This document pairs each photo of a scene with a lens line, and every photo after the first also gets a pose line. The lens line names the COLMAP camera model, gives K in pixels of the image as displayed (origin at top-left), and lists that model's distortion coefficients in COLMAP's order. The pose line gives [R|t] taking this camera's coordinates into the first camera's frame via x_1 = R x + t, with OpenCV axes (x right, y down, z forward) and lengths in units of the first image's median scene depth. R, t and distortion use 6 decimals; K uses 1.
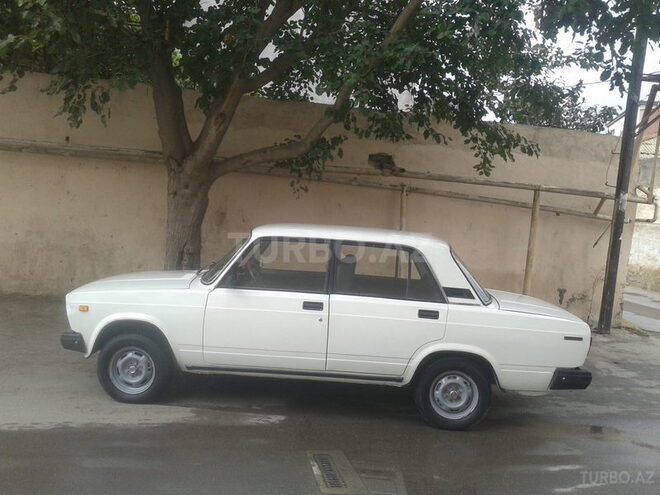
lens RADIAL K [[629.0, 0, 330.0], [0, 629.0, 247.5], [0, 0, 1]] dist [0.104094, -0.279782]
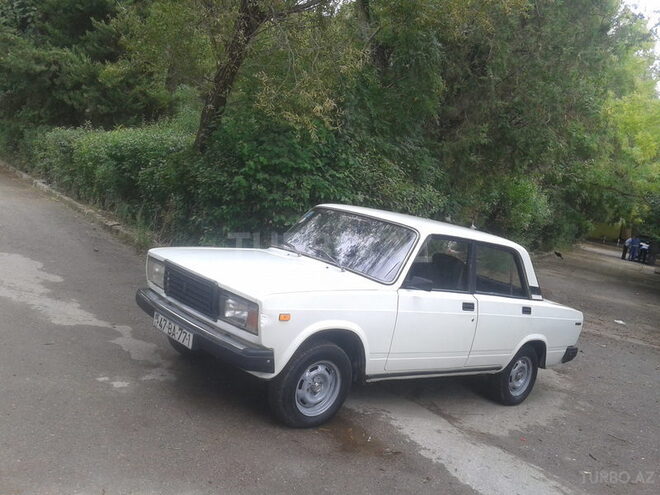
lens RADIAL K [[629.0, 0, 330.0], [0, 629.0, 247.5], [0, 0, 1]] dist [0.104094, -0.279782]
pose [[0.724303, 0.031561, 0.688760, -0.881389], [-0.113127, 0.990854, 0.073561, -0.050294], [-0.680138, -0.131198, 0.721248, 0.424990]]
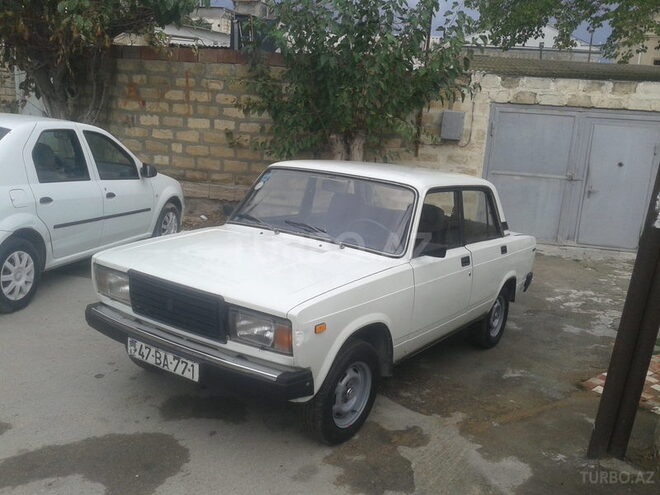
lens RADIAL K [[629.0, 0, 330.0], [0, 629.0, 247.5], [0, 0, 1]] dist [0.104094, -0.279782]
pose [[0.525536, -0.160230, 0.835546, -0.896373], [-0.010748, 0.980776, 0.194841, -0.104428], [-0.850703, -0.111376, 0.513711, 0.683919]]
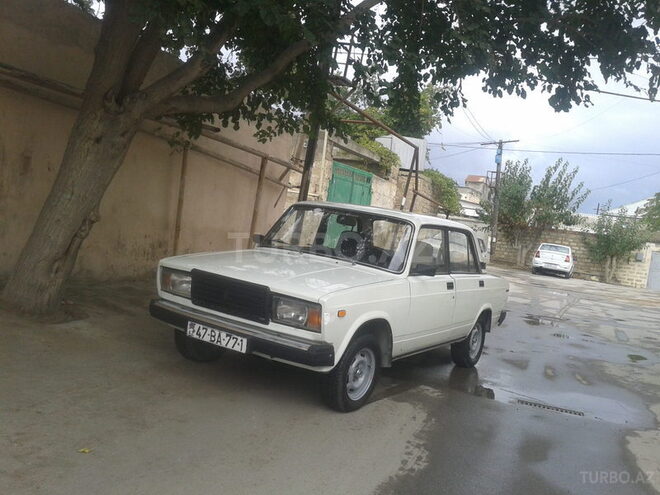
lens RADIAL K [[629.0, 0, 330.0], [0, 629.0, 247.5], [0, 0, 1]] dist [0.104094, -0.279782]
pose [[0.506422, -0.041048, 0.861308, -1.111147], [-0.057965, 0.994986, 0.081500, -0.056658], [-0.860335, -0.091199, 0.501503, 0.609587]]
